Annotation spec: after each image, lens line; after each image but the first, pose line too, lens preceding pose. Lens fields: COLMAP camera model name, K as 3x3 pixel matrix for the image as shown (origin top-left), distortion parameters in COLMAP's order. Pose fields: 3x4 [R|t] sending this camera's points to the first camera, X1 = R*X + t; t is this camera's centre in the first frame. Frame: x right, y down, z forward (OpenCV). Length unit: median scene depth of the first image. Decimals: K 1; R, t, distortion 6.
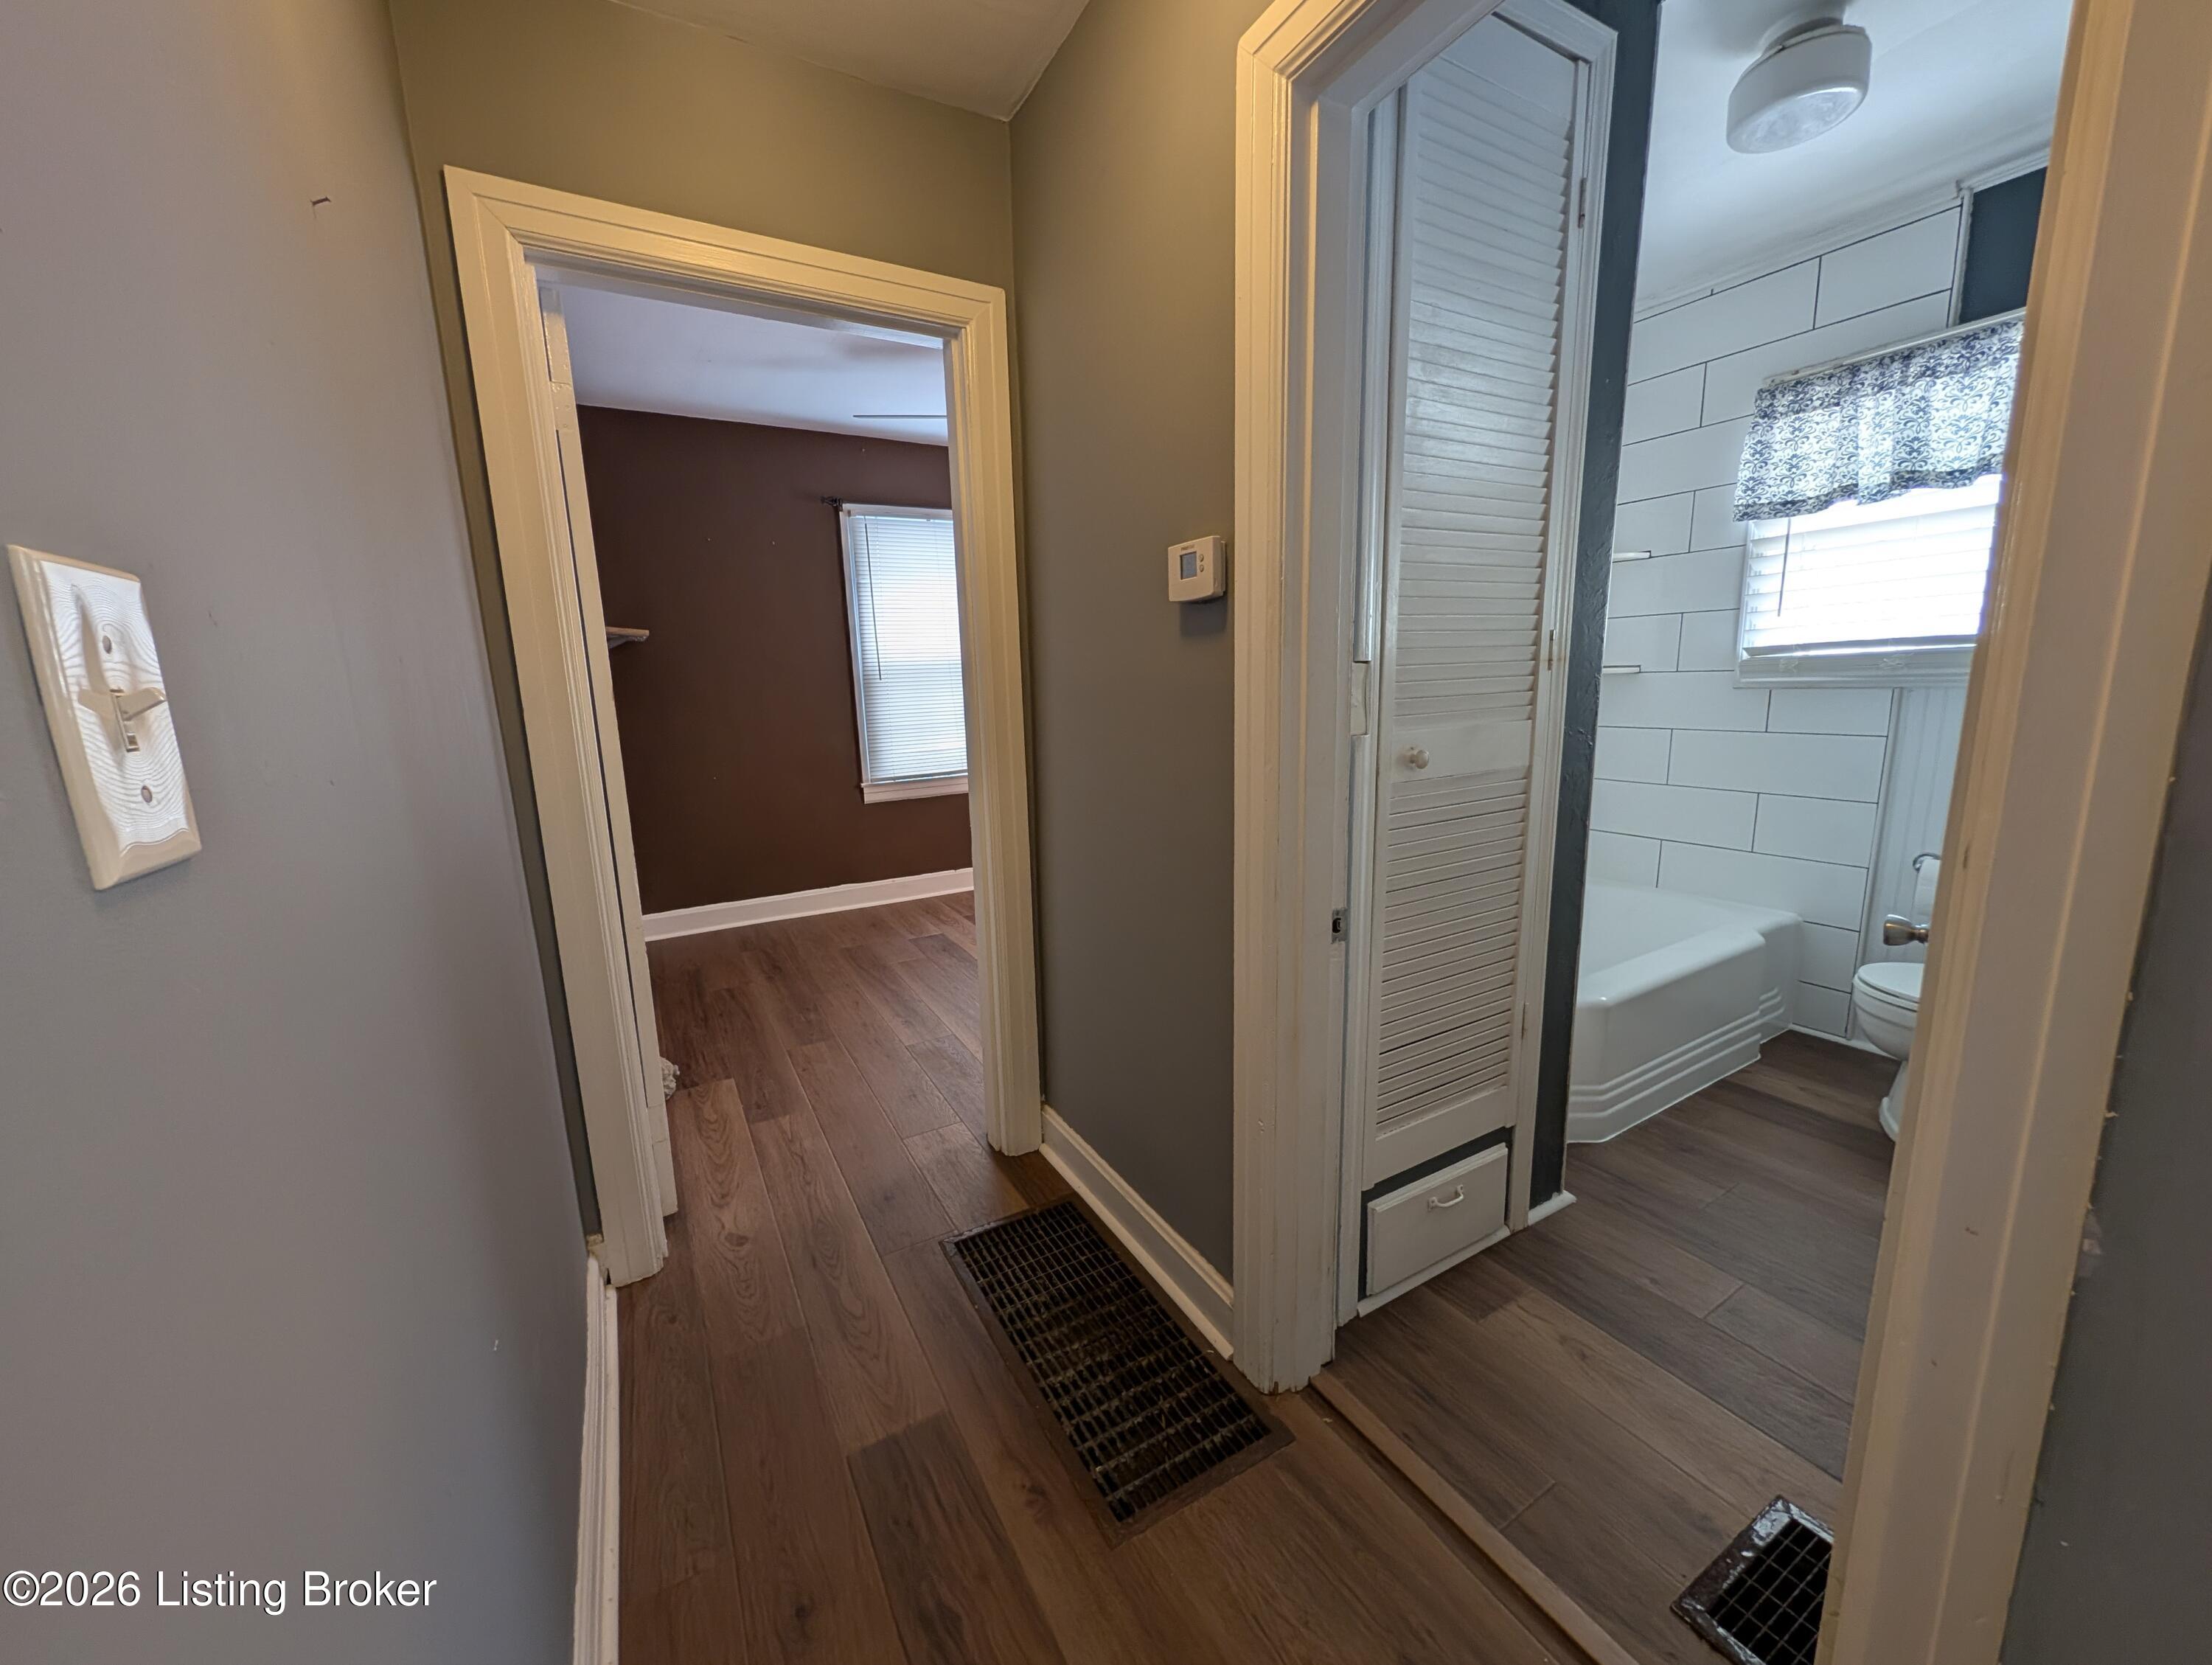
lens RADIAL K [[853.9, 0, 1101.8], [0, 853.9, 831.5], [0, 0, 1]] dist [0.000921, 0.000431]
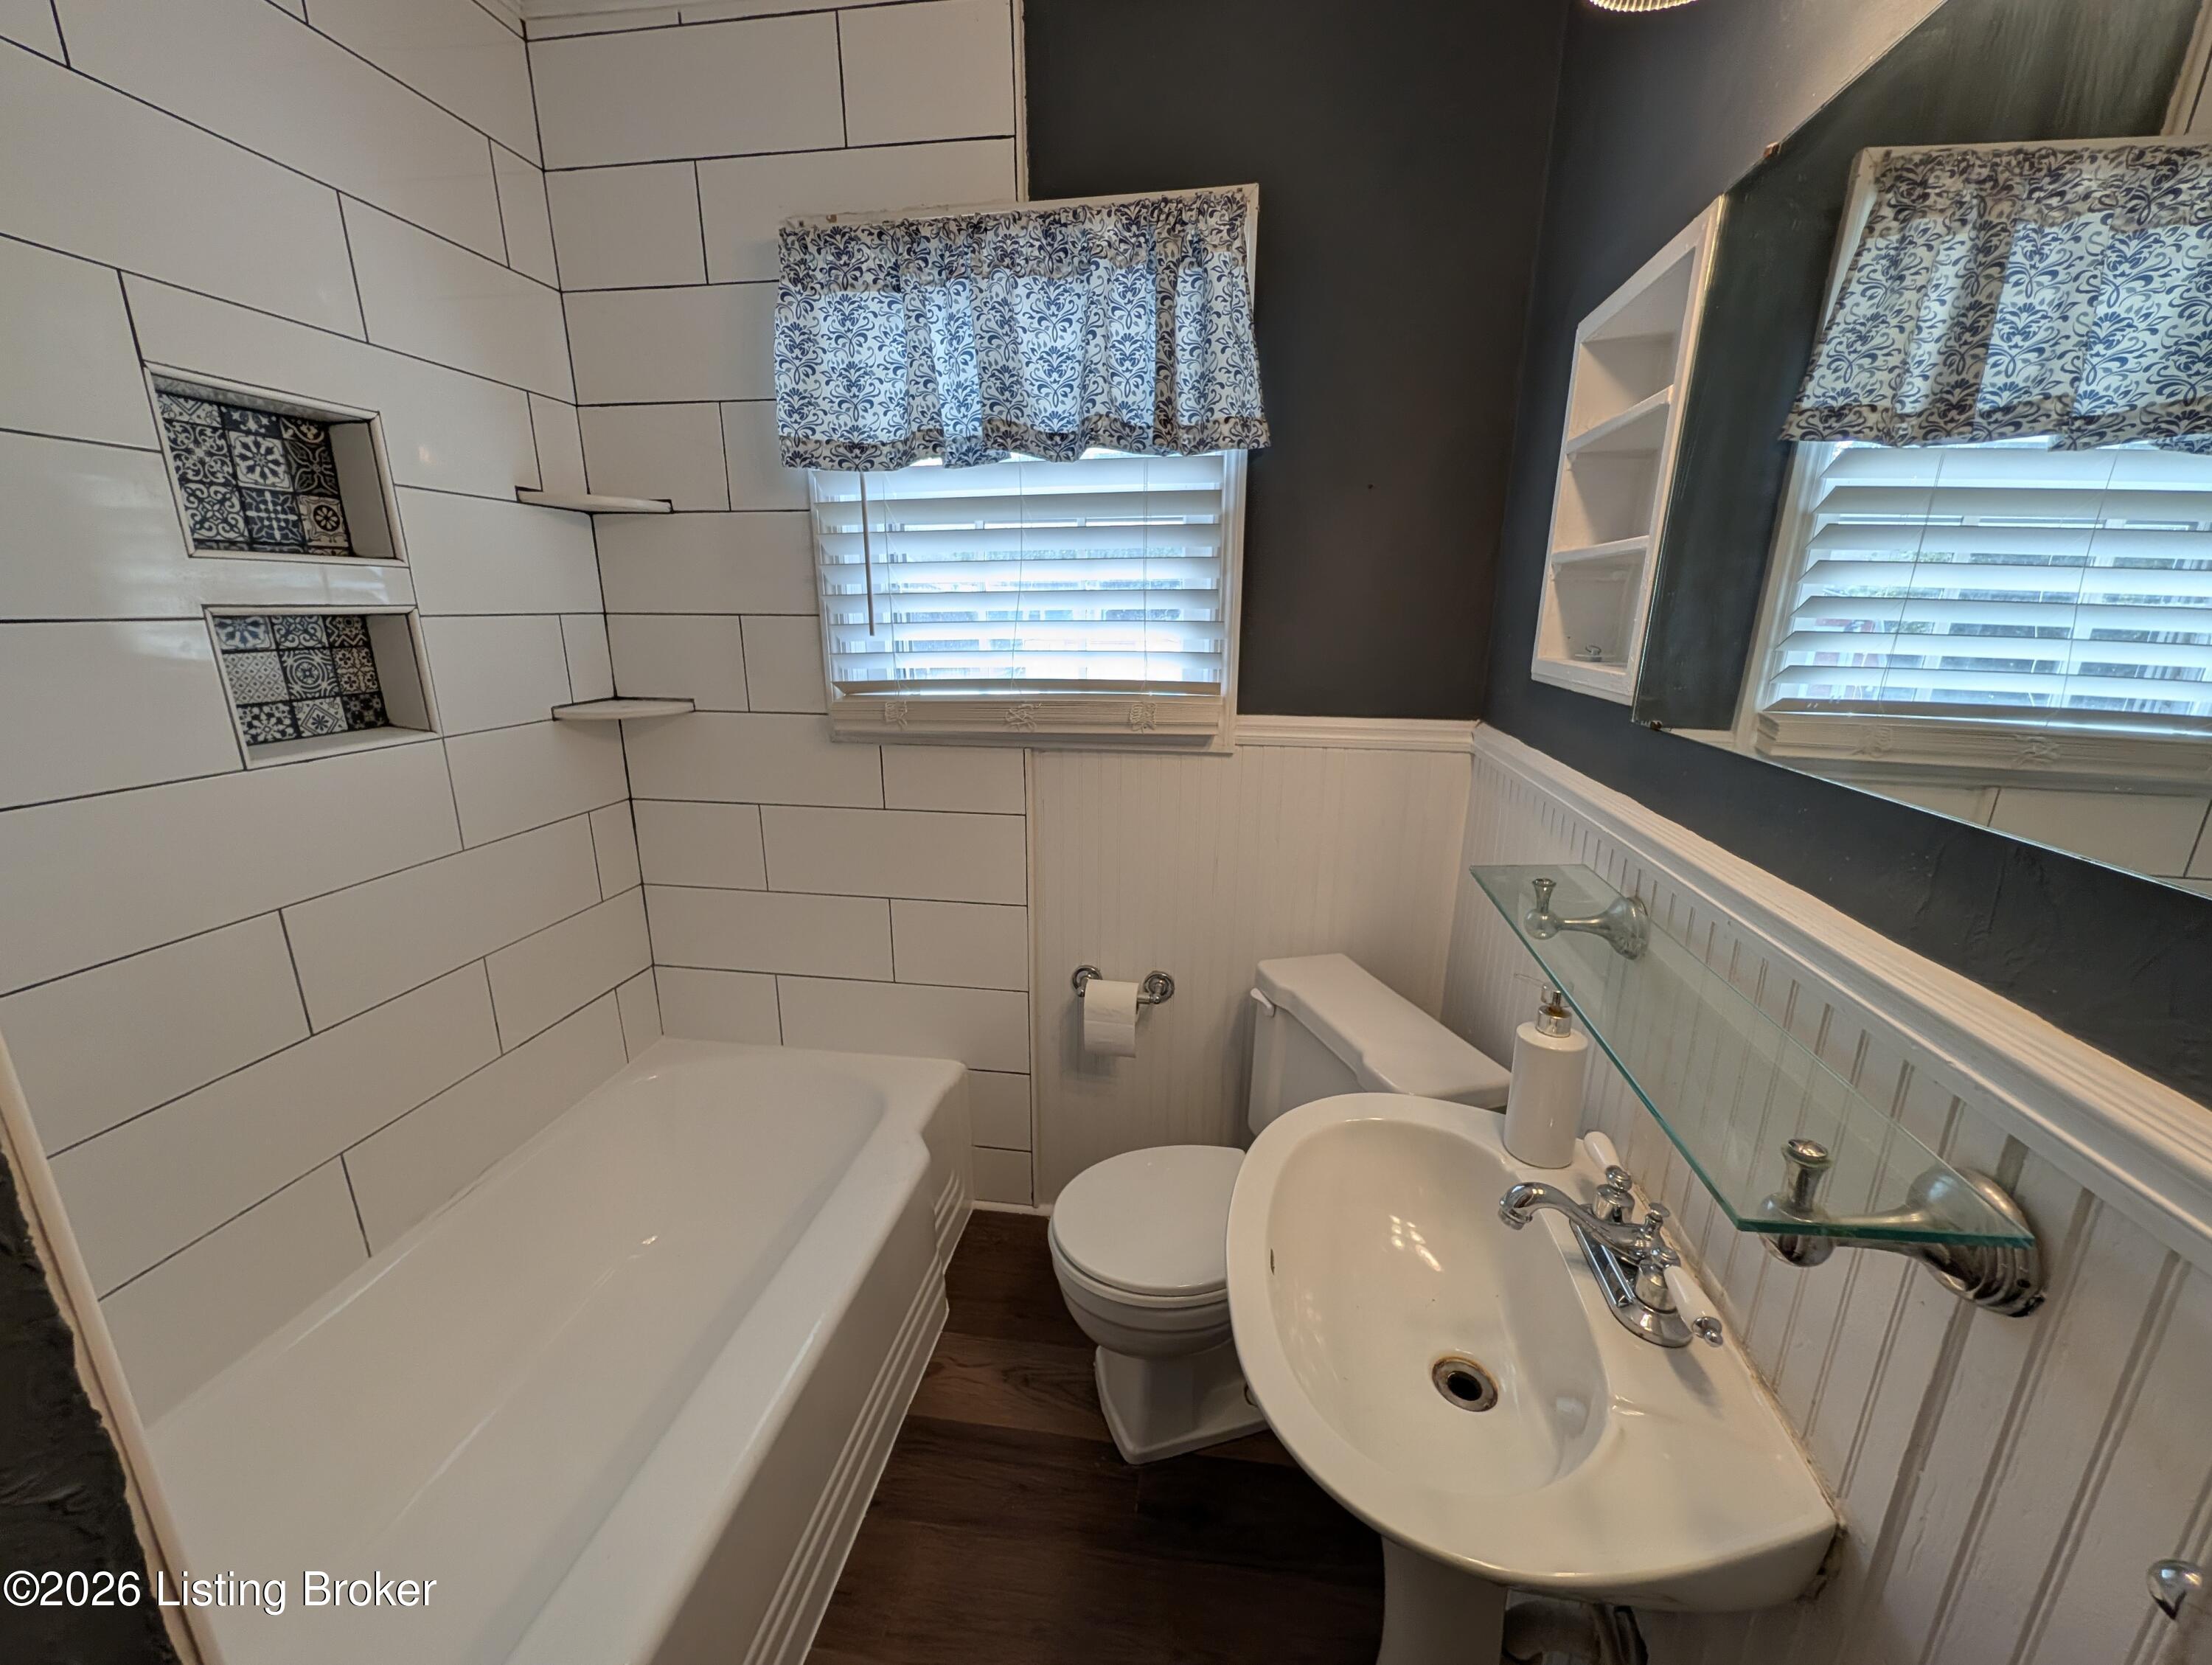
lens RADIAL K [[853.9, 0, 1115.7], [0, 853.9, 841.1], [0, 0, 1]] dist [0.000921, 0.000431]
pose [[0.614947, -0.167256, 0.770626, 0.438966], [0.118233, 0.985757, 0.119600, -0.174427], [-0.779654, 0.017566, 0.625964, 0.524916]]
